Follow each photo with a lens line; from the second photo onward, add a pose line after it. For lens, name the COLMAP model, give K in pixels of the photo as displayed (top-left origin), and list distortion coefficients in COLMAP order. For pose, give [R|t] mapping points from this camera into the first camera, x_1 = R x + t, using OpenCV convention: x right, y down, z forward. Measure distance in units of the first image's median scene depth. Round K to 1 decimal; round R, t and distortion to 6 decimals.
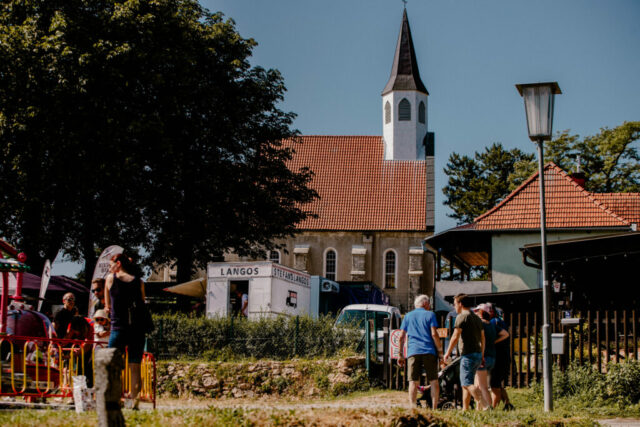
lens RADIAL K [[1297.4, 0, 319.8], [0, 1297.4, 213.2], [0, 0, 1]] dist [-0.068716, 0.000000]
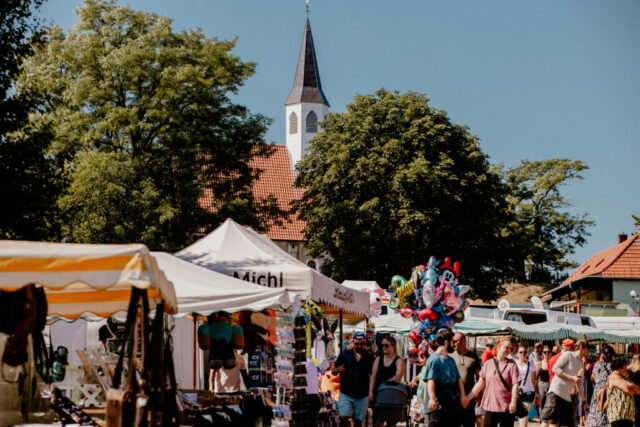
lens RADIAL K [[2394.0, 0, 318.7], [0, 2394.0, 210.8], [0, 0, 1]] dist [0.586582, 0.000000]
pose [[0.934297, 0.033600, 0.354910, -0.618293], [-0.047685, 0.998381, 0.031011, -0.070386], [-0.353293, -0.045897, 0.934386, -0.805057]]
